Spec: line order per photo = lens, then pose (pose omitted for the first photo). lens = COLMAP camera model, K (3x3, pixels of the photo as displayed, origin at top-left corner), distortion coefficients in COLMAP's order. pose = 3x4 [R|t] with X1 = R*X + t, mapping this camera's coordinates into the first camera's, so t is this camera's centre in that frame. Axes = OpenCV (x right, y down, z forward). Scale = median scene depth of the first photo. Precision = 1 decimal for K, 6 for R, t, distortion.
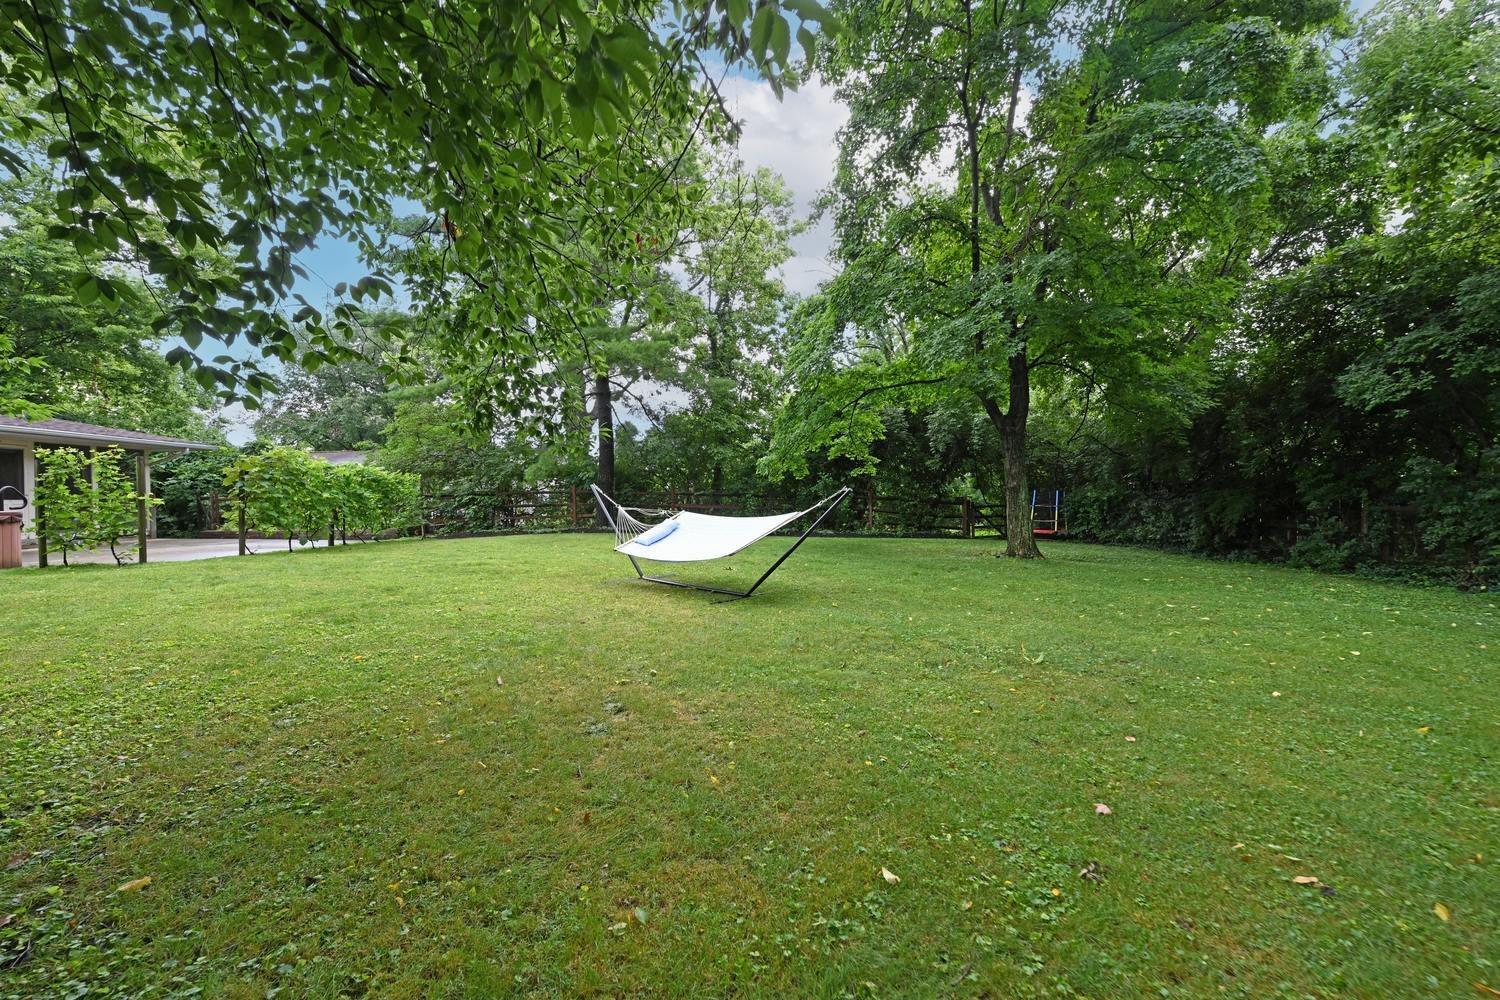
lens RADIAL K [[597.2, 0, 742.3], [0, 597.2, 503.9], [0, 0, 1]] dist [-0.000586, -0.000144]
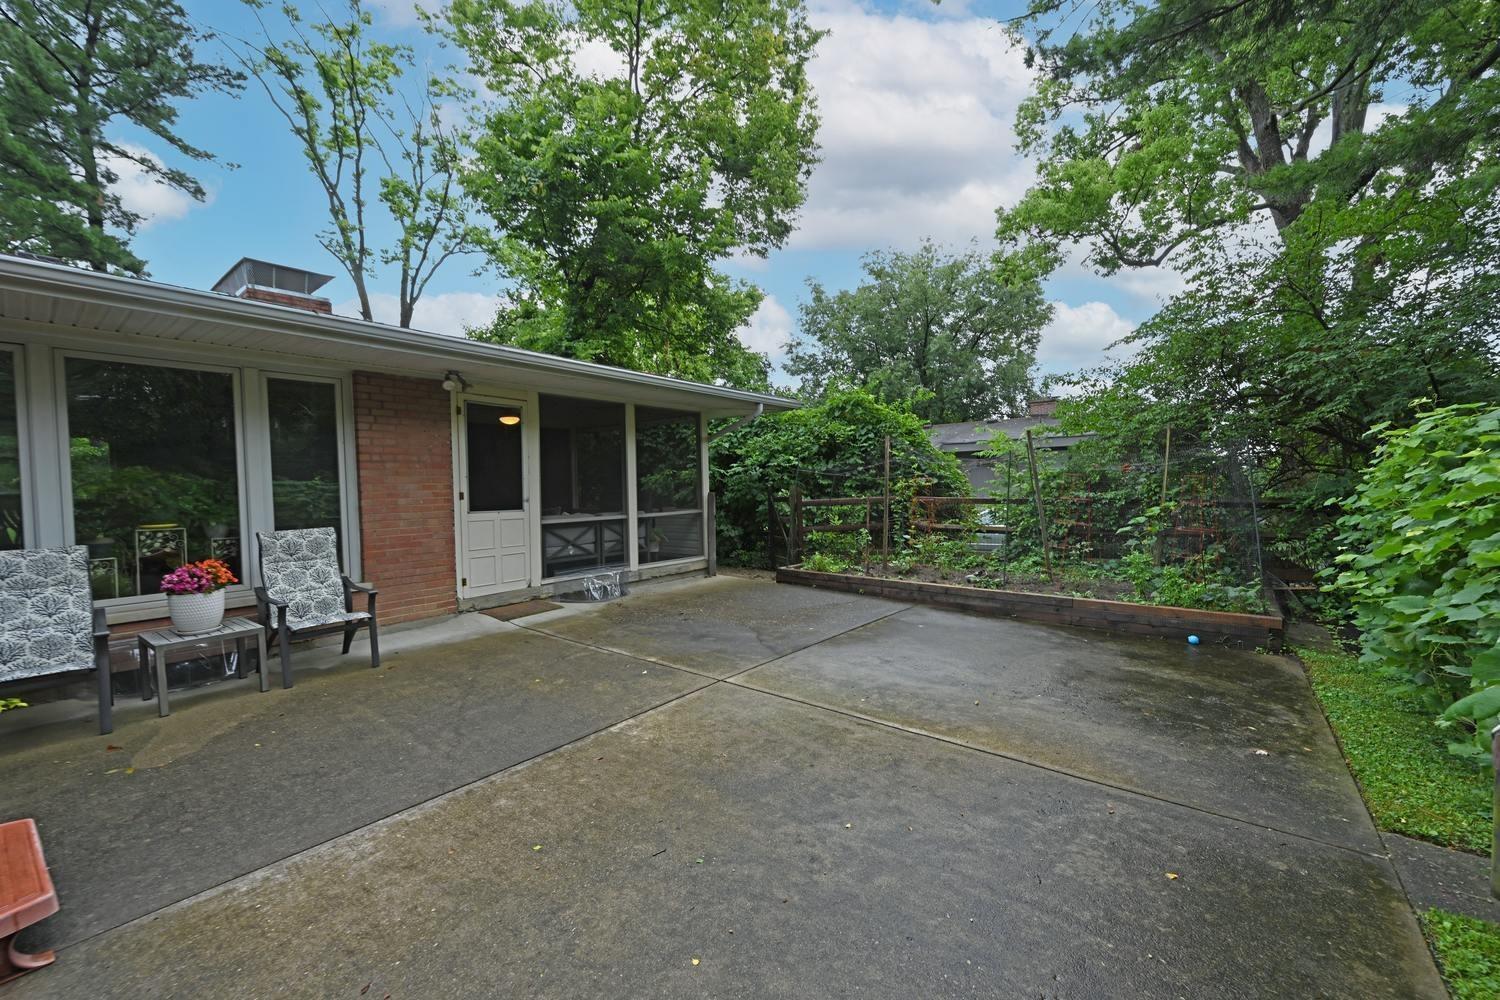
lens RADIAL K [[597.2, 0, 749.8], [0, 597.2, 493.0], [0, 0, 1]] dist [-0.000586, -0.000144]
pose [[0.741970, 0.015265, -0.670260, -0.545507], [-0.008618, 0.999875, 0.013232, -0.022000], [0.670378, -0.004042, 0.742009, 0.565912]]
